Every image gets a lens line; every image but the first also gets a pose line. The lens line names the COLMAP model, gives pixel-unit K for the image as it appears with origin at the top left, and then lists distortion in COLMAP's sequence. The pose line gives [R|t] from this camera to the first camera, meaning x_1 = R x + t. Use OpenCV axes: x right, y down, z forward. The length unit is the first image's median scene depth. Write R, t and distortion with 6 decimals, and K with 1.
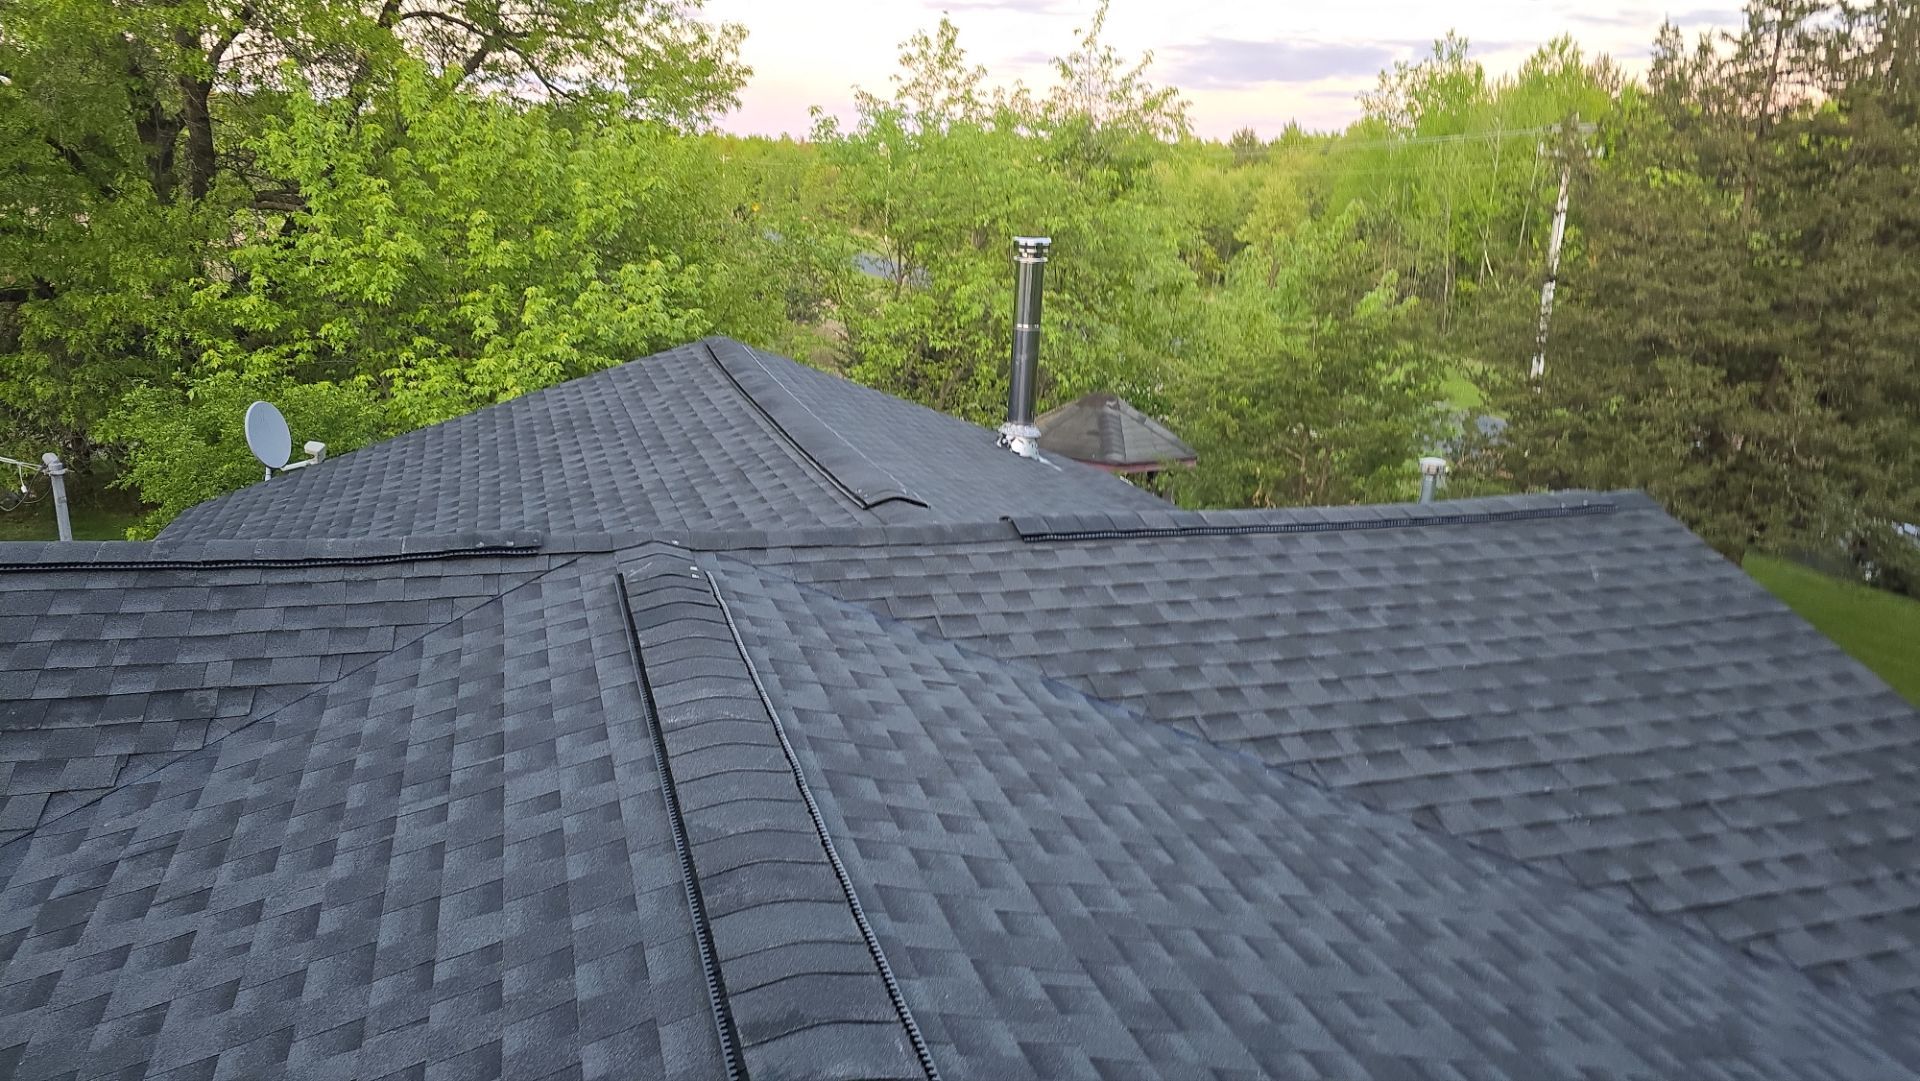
lens RADIAL K [[1284.1, 0, 961.3], [0, 1284.1, 553.1], [0, 0, 1]] dist [0.079713, -0.073099]
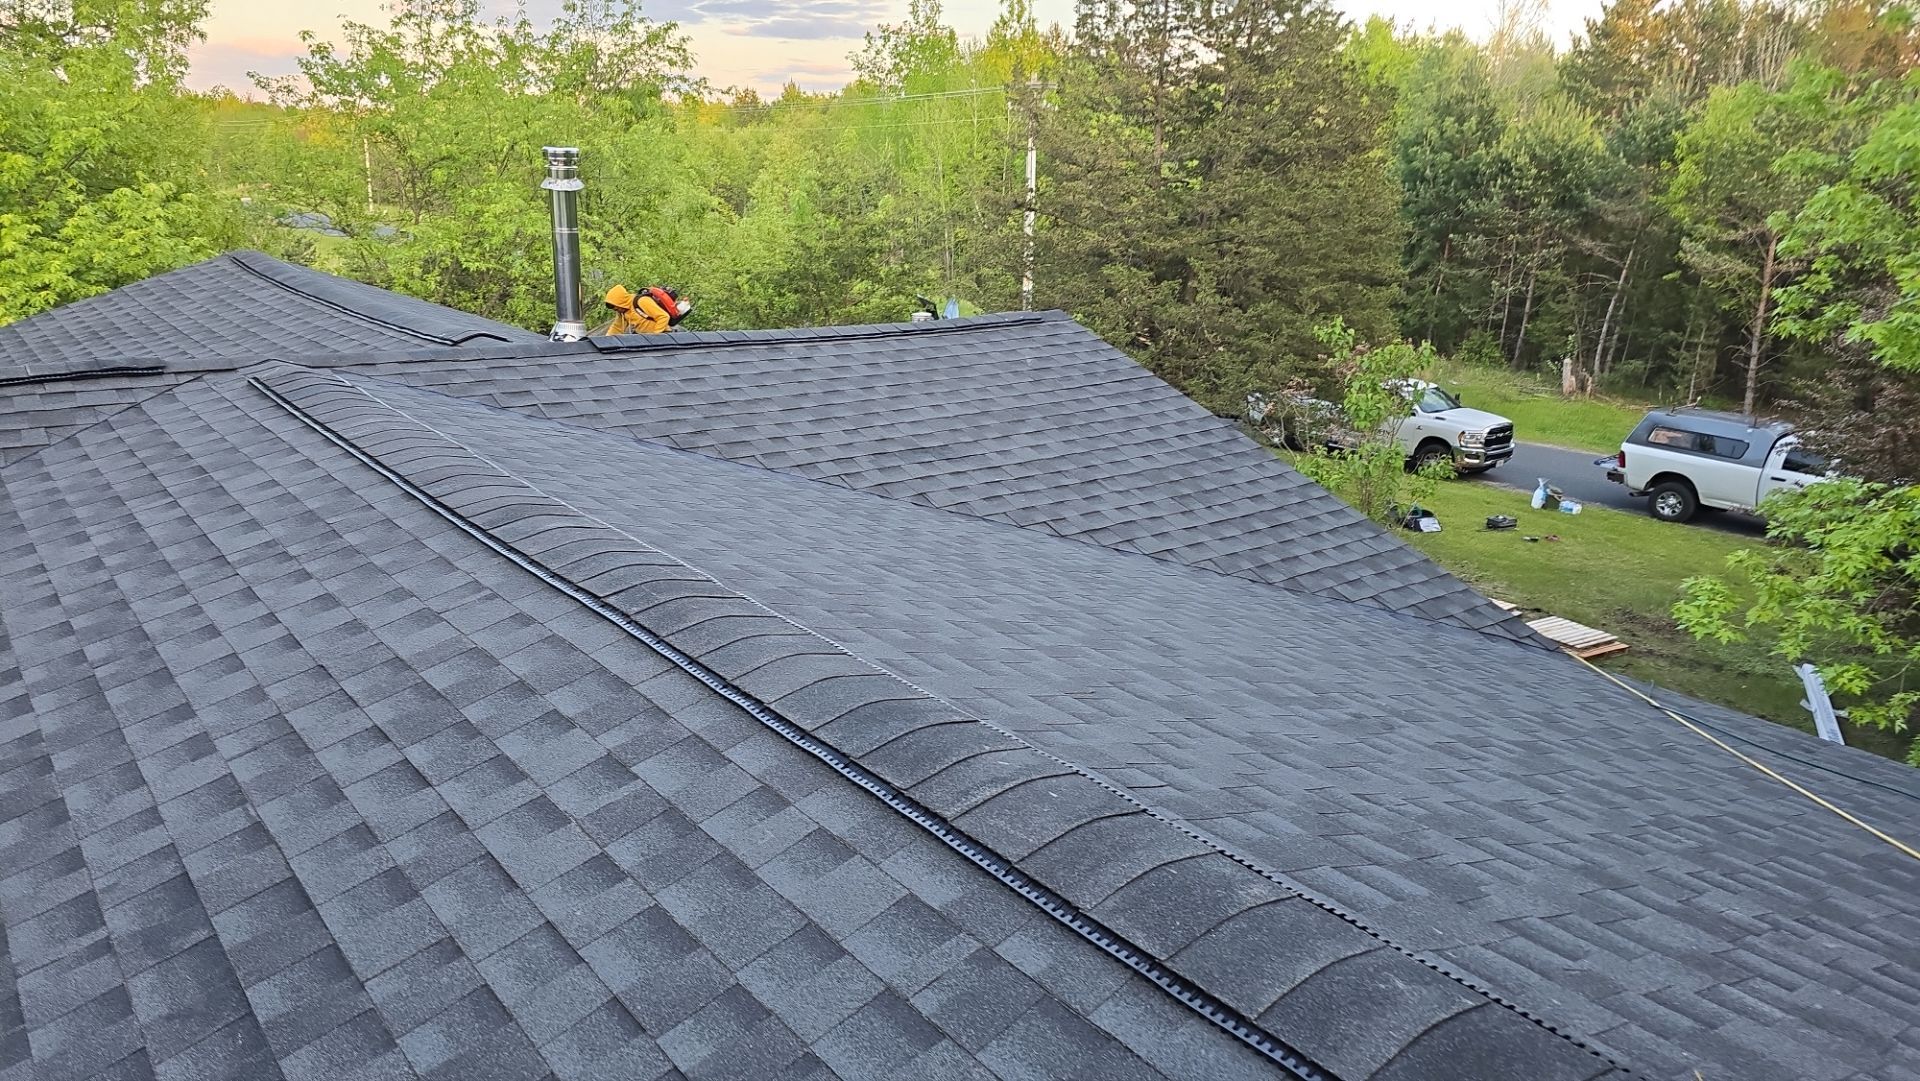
lens RADIAL K [[1296.6, 0, 954.2], [0, 1296.6, 547.1], [0, 0, 1]] dist [0.075329, -0.076800]
pose [[0.938110, -0.111608, 0.327862, -0.023075], [0.105778, 0.993752, 0.035621, 0.058855], [-0.329789, 0.001264, 0.944054, -0.102789]]
